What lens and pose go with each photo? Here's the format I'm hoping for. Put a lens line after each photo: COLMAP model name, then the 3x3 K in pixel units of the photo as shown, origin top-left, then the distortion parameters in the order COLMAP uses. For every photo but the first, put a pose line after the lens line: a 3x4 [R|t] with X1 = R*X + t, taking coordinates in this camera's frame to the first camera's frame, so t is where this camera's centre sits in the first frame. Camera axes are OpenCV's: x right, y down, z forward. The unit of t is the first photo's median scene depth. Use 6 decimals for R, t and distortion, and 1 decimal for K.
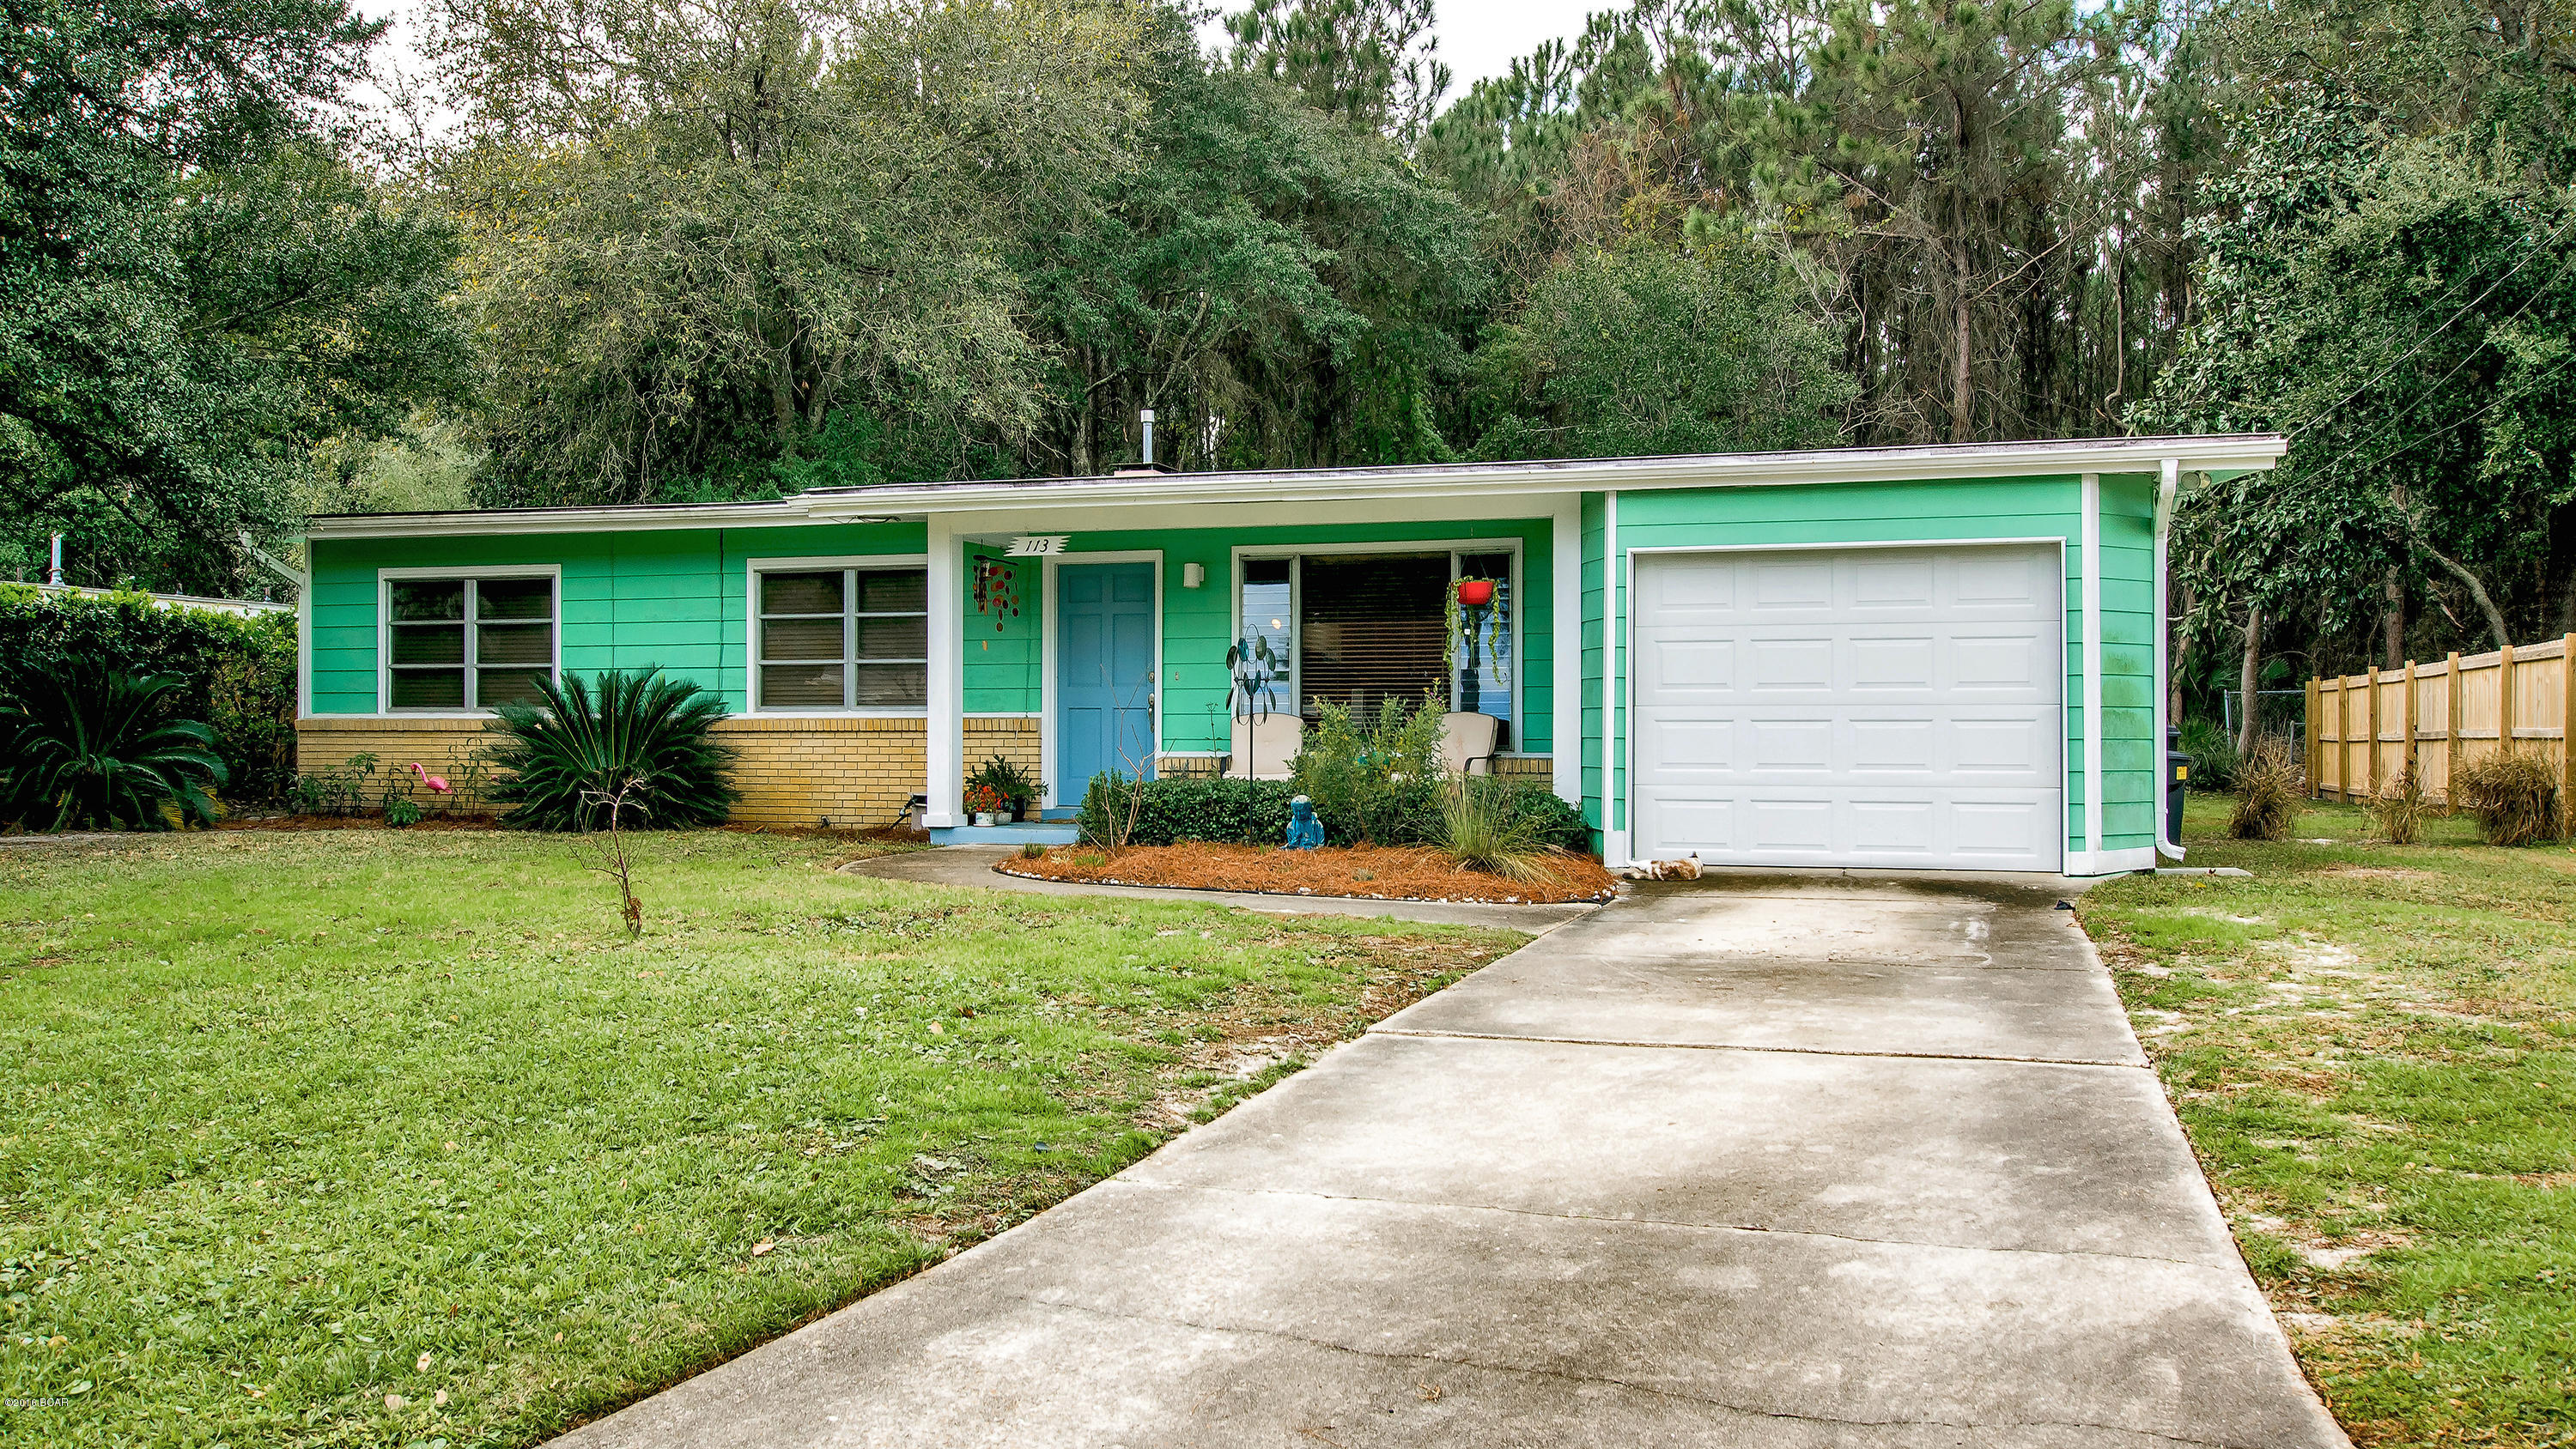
lens RADIAL K [[2208.2, 0, 1288.0], [0, 2208.2, 724.5], [0, 0, 1]] dist [0.012551, 0.002689]
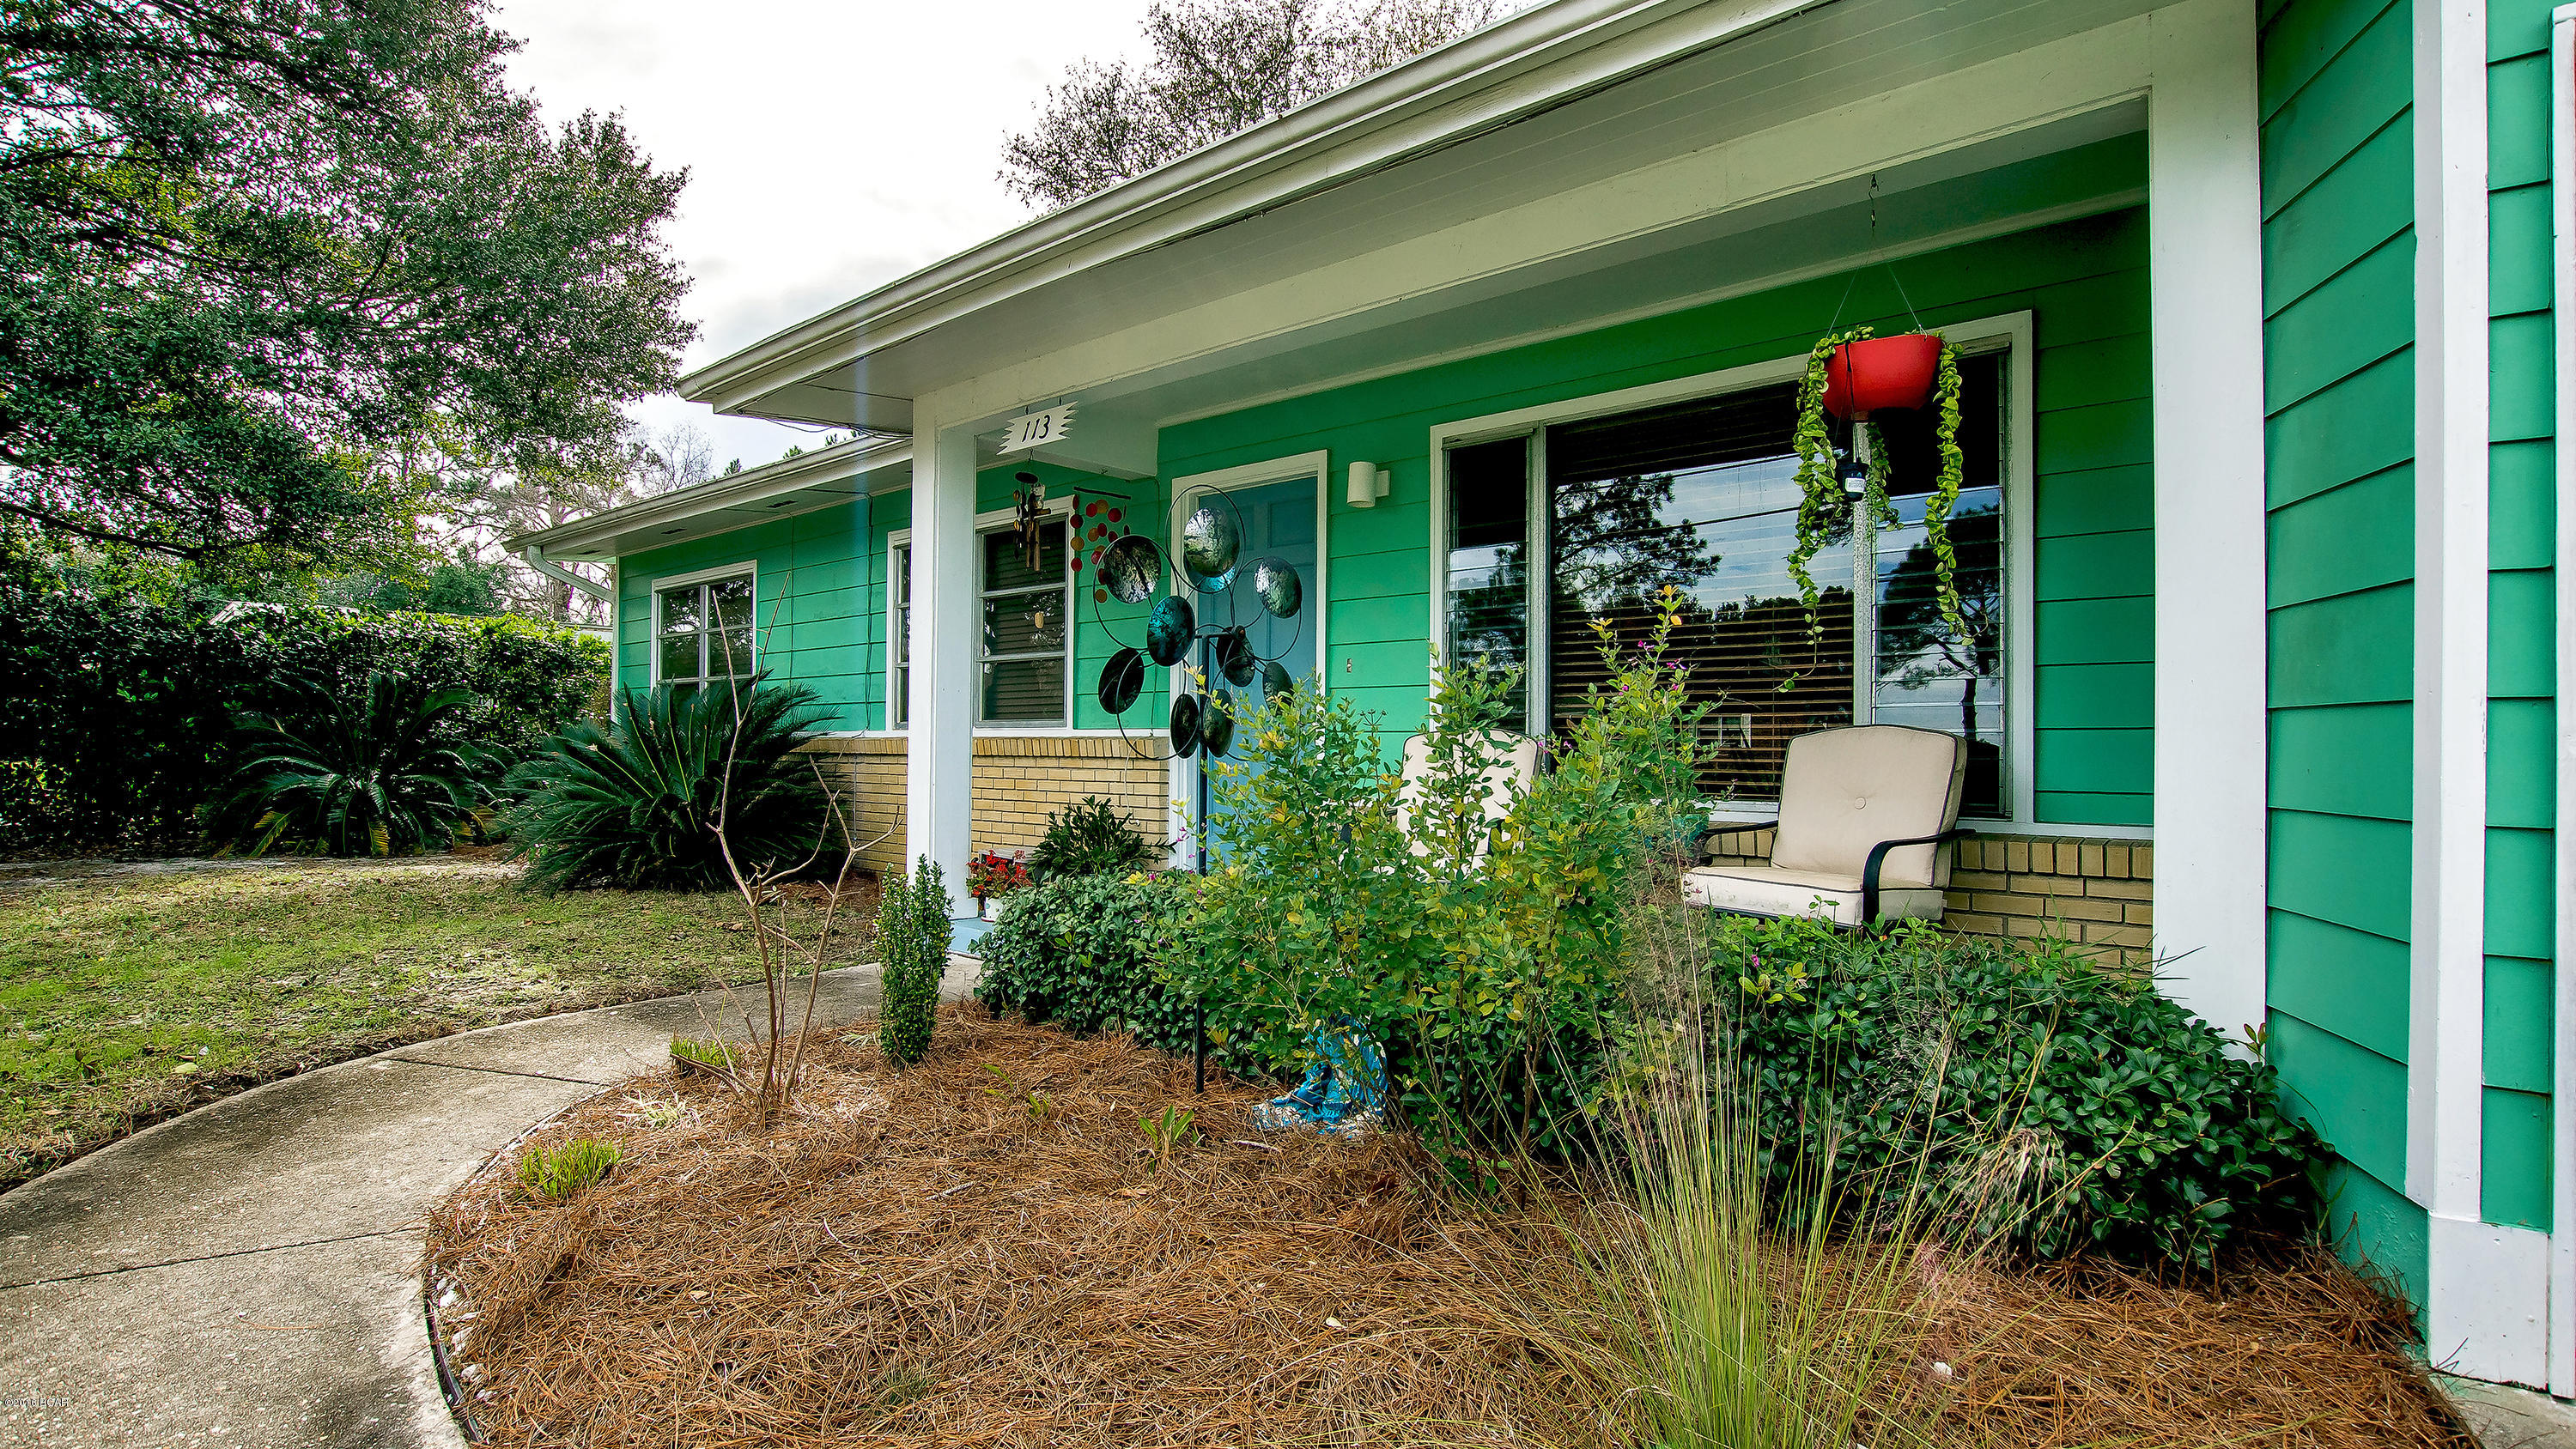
lens RADIAL K [[1284.0, 0, 1288.0], [0, 1284.0, 724.5], [0, 0, 1]] dist [-0.000730, -0.000176]
pose [[0.909523, -0.003939, -0.415636, 0.073022], [-0.002518, 0.999885, -0.014988, -0.001437], [0.415647, 0.014679, 0.909408, 0.679719]]
